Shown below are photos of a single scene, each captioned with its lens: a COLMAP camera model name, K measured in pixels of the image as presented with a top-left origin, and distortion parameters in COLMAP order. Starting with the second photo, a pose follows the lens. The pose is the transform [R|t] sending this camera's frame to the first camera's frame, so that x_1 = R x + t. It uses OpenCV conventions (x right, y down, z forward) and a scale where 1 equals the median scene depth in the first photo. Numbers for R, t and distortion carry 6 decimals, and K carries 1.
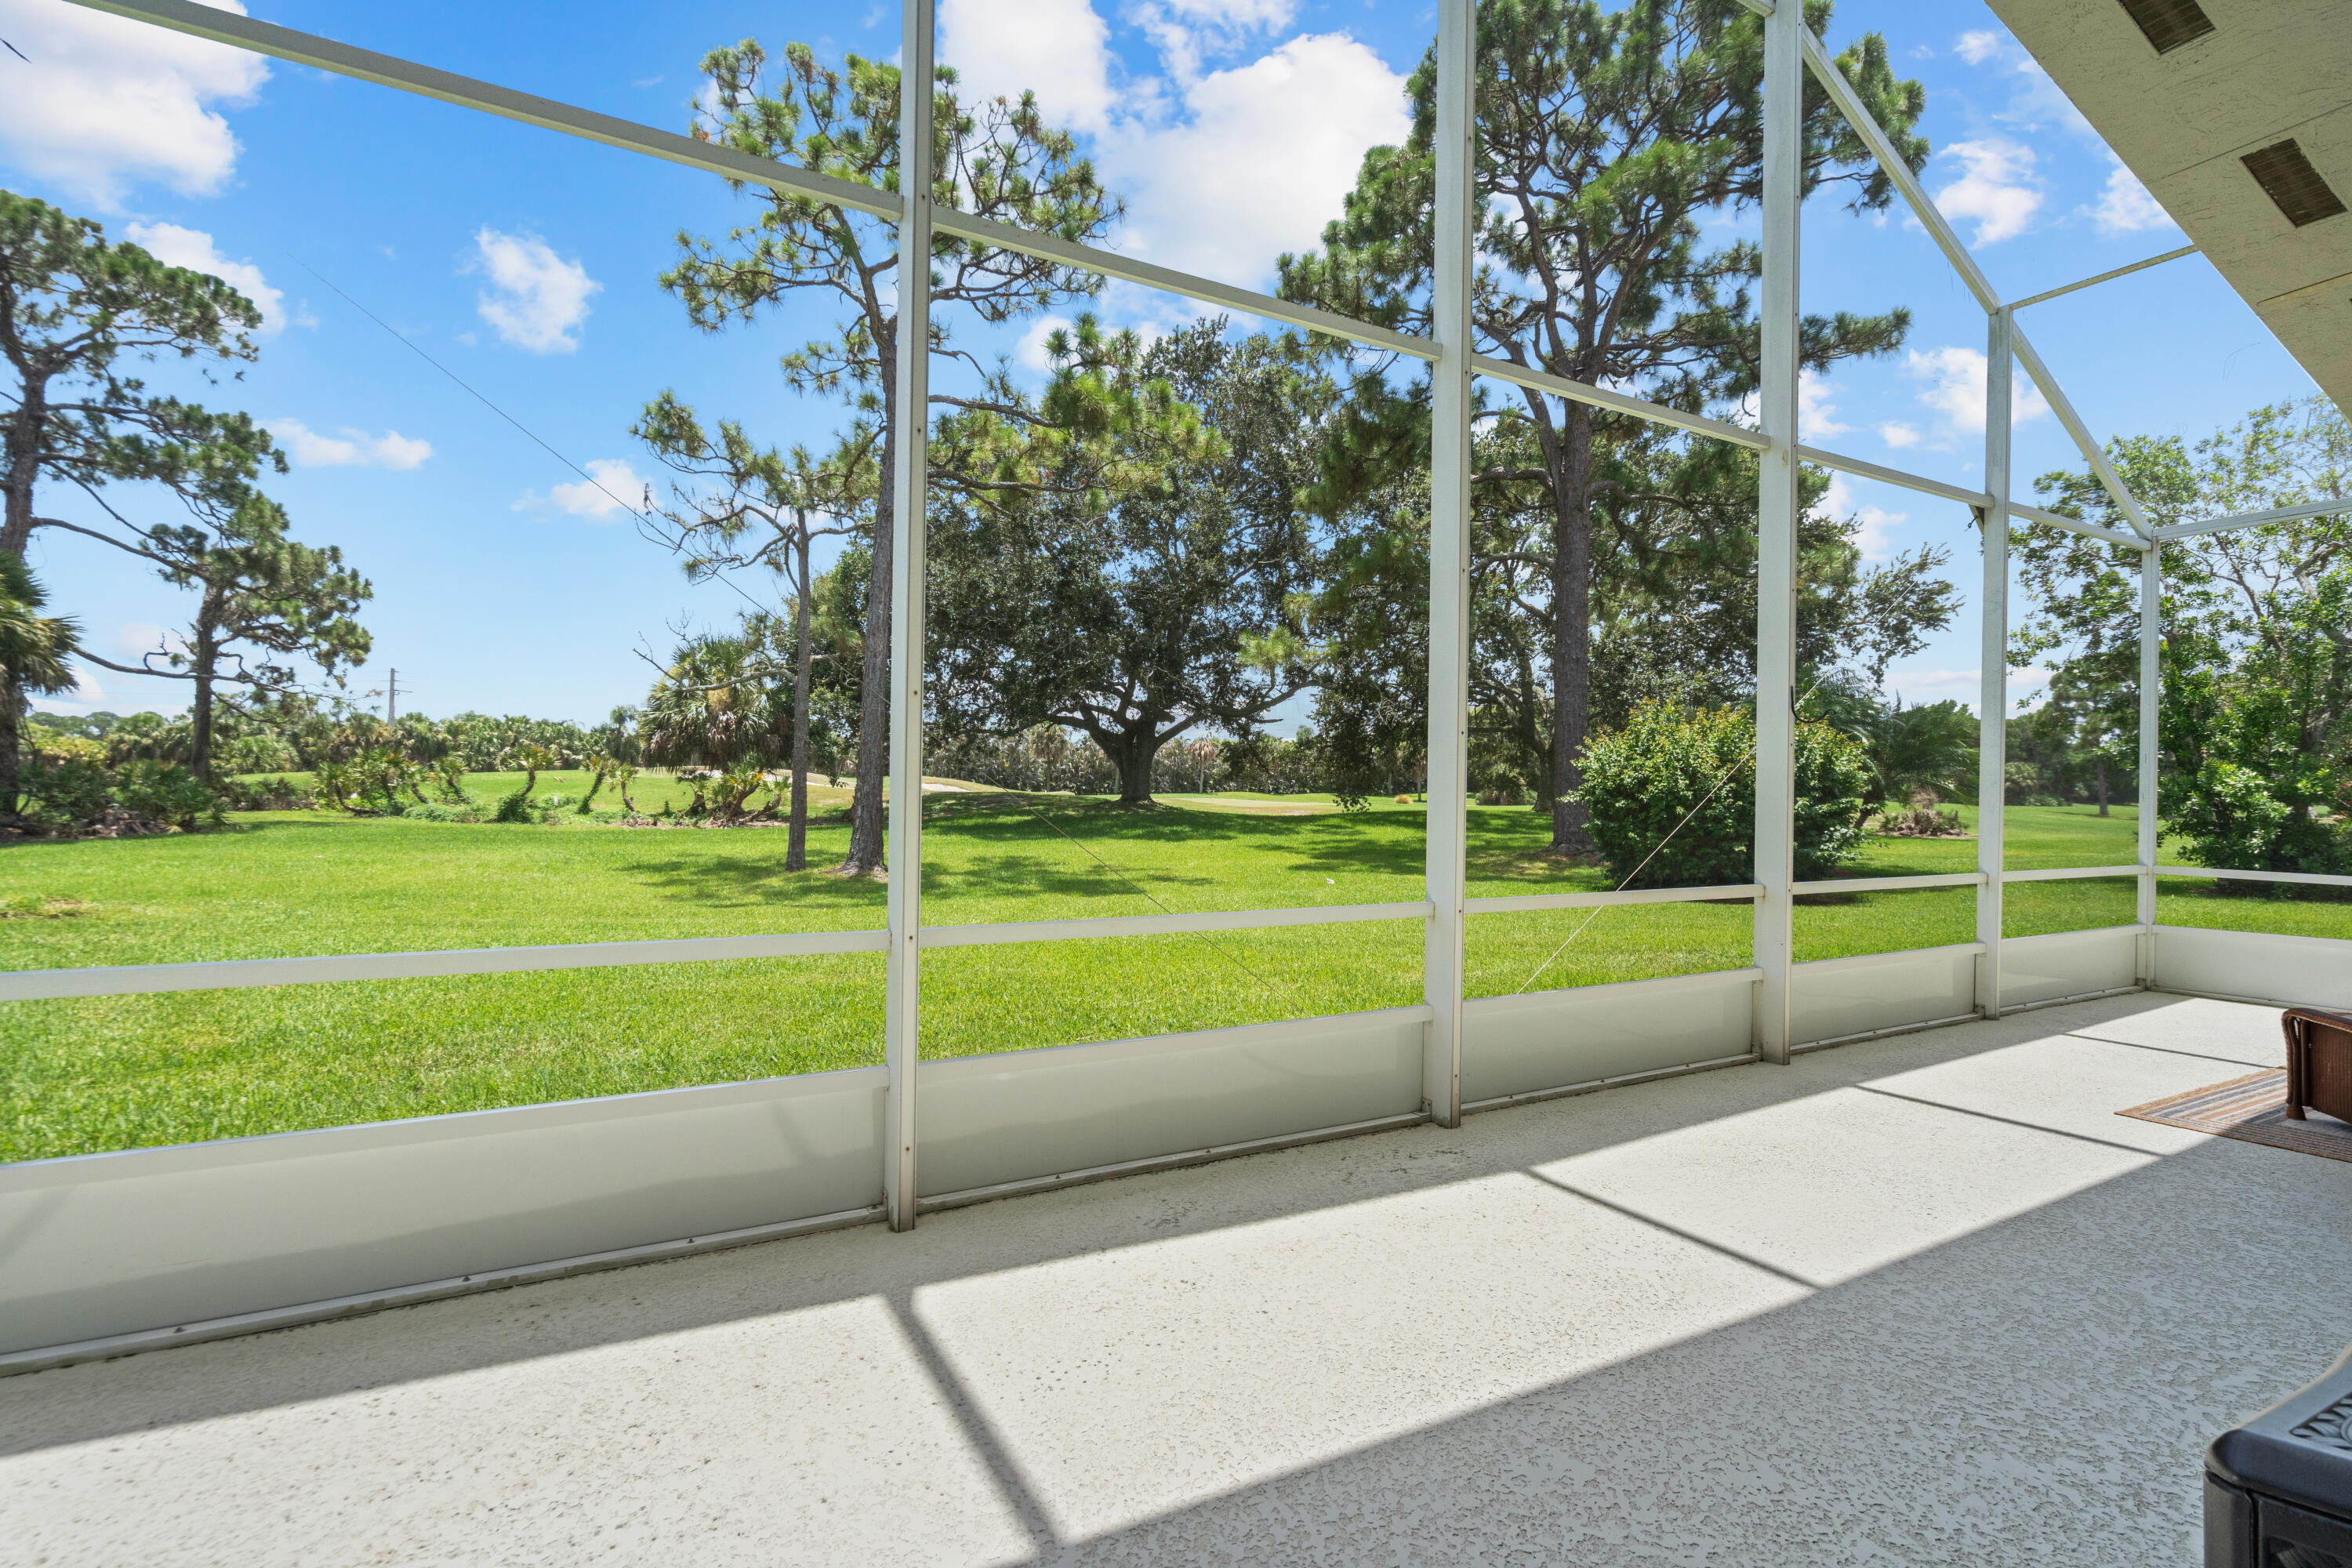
lens RADIAL K [[1107.2, 0, 1173.0], [0, 1107.2, 787.3], [0, 0, 1]] dist [0.000942, 0.000020]
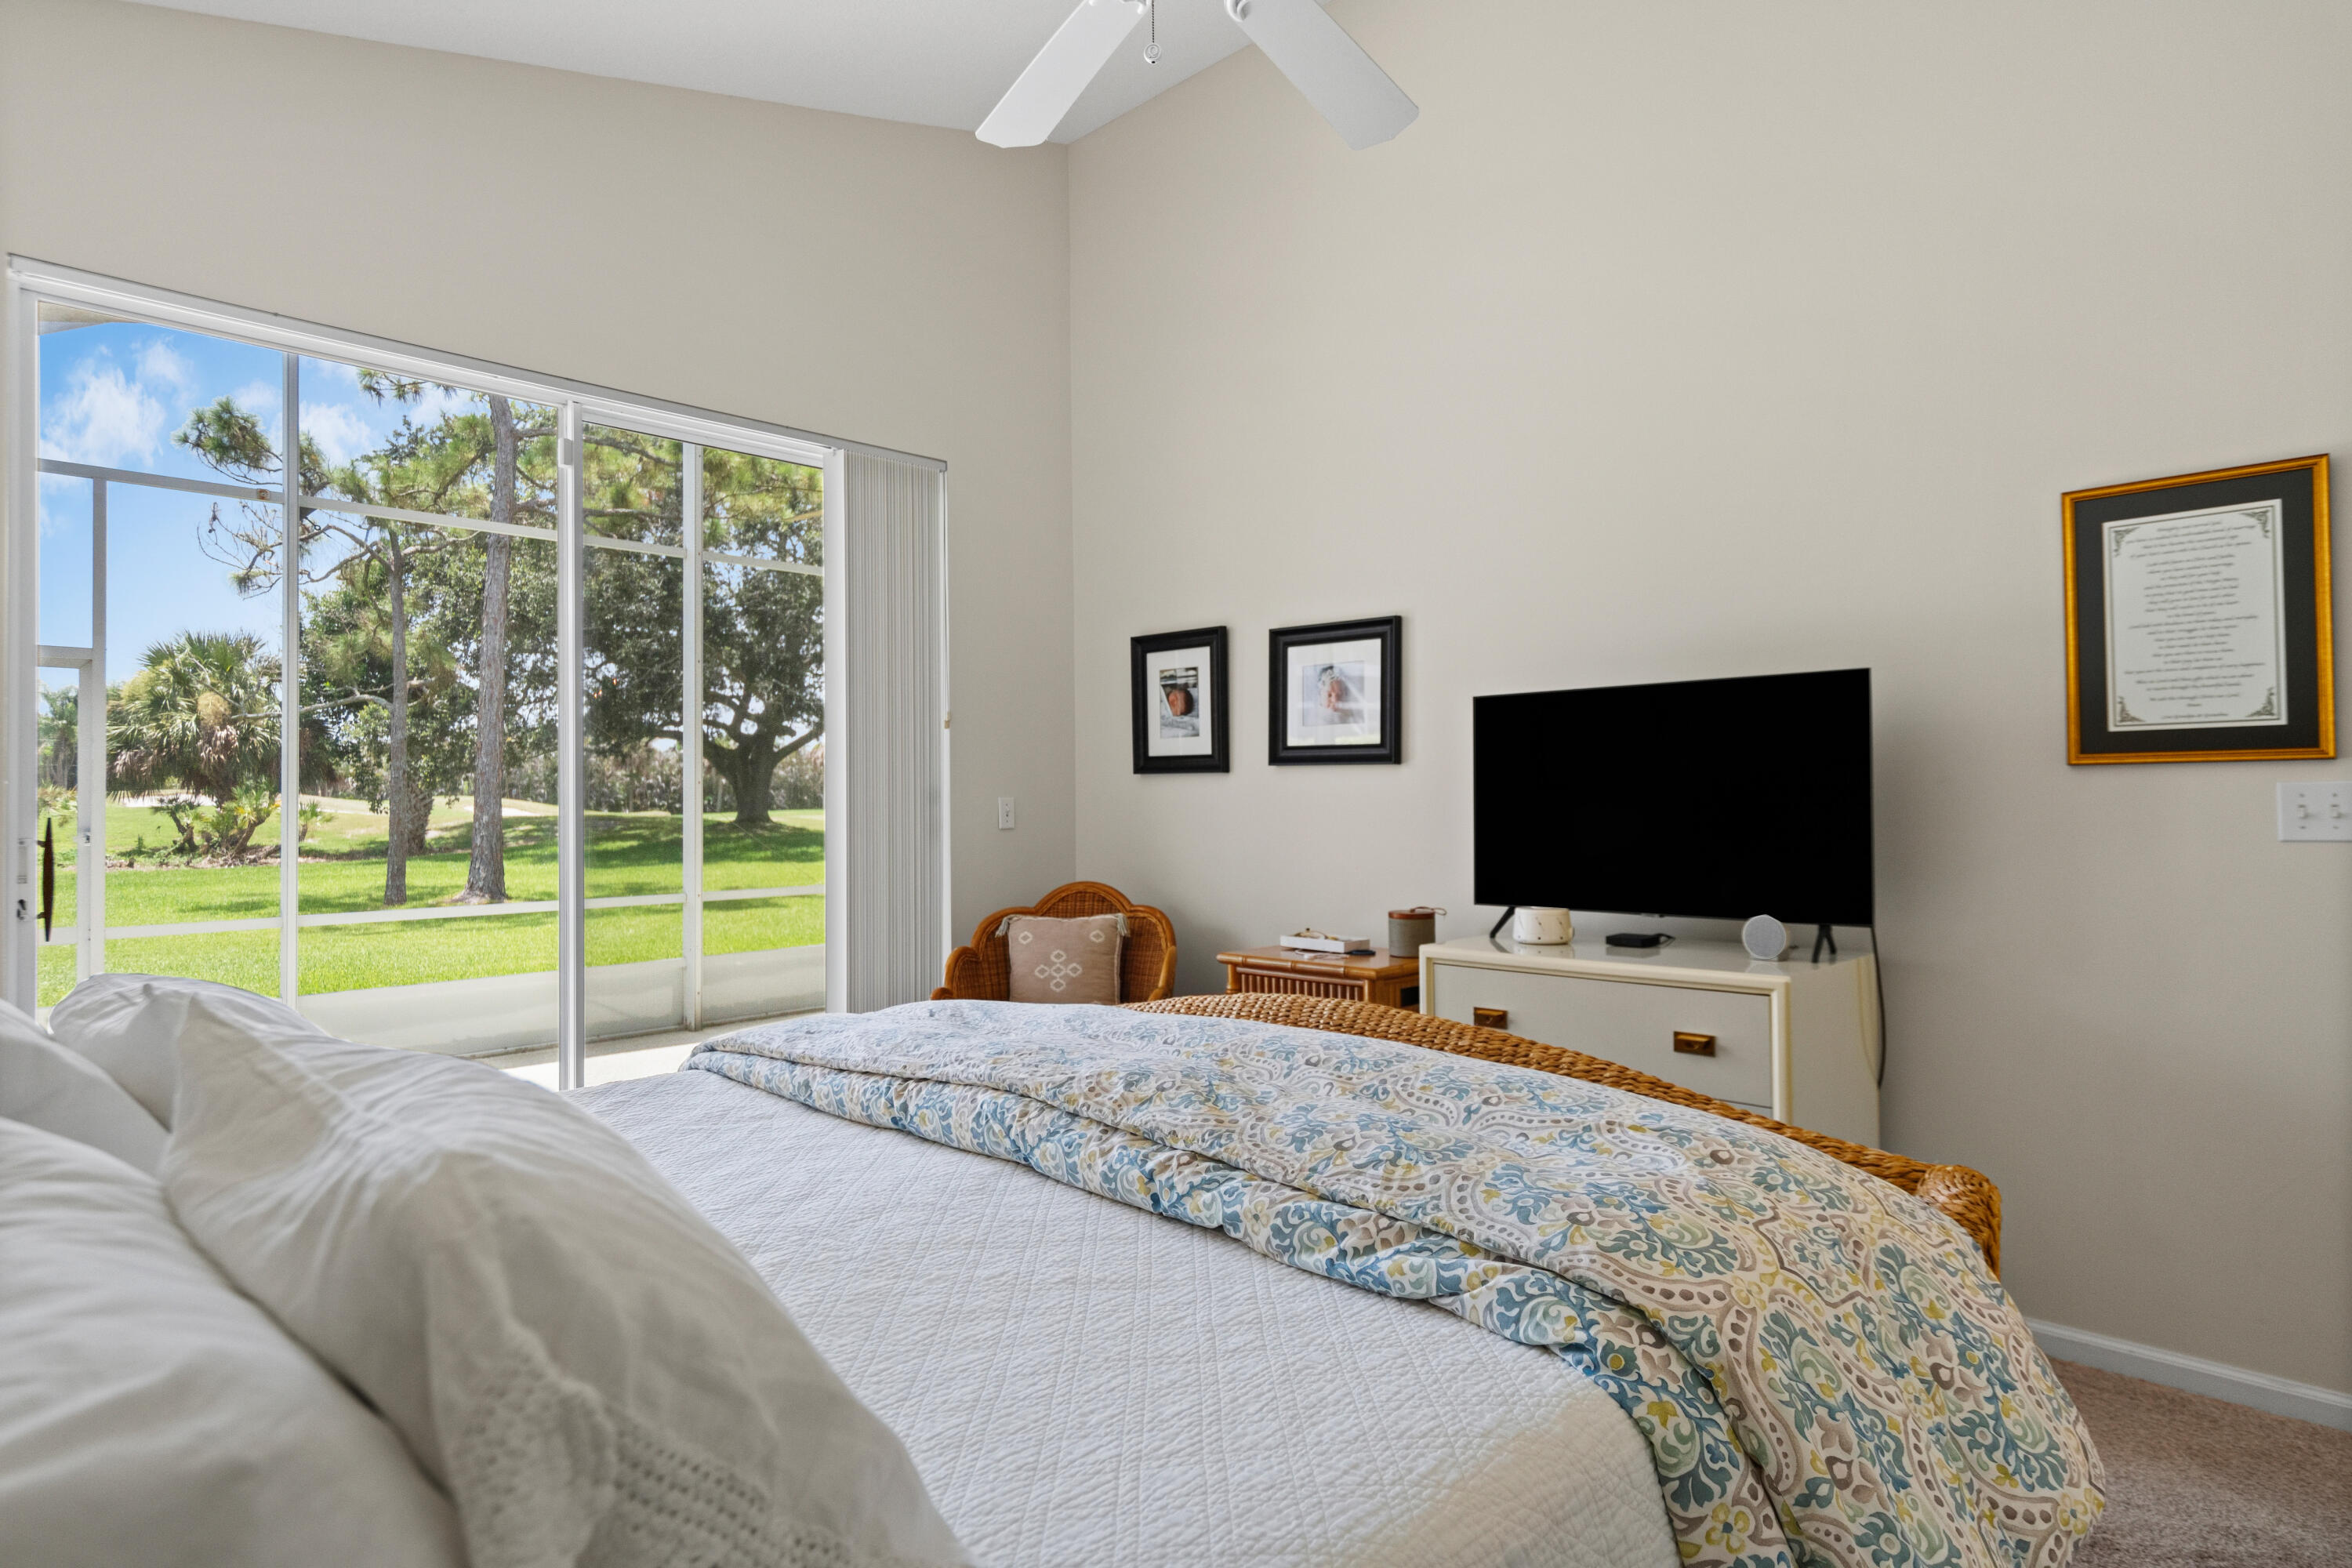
lens RADIAL K [[1252.2, 0, 1182.2], [0, 1252.2, 798.2], [0, 0, 1]] dist [0.004796, 0.000469]
pose [[0.954020, -0.020277, 0.299056, -0.004793], [0.020252, 0.999790, 0.003184, -0.003396], [-0.299057, 0.003019, 0.954230, -0.106949]]
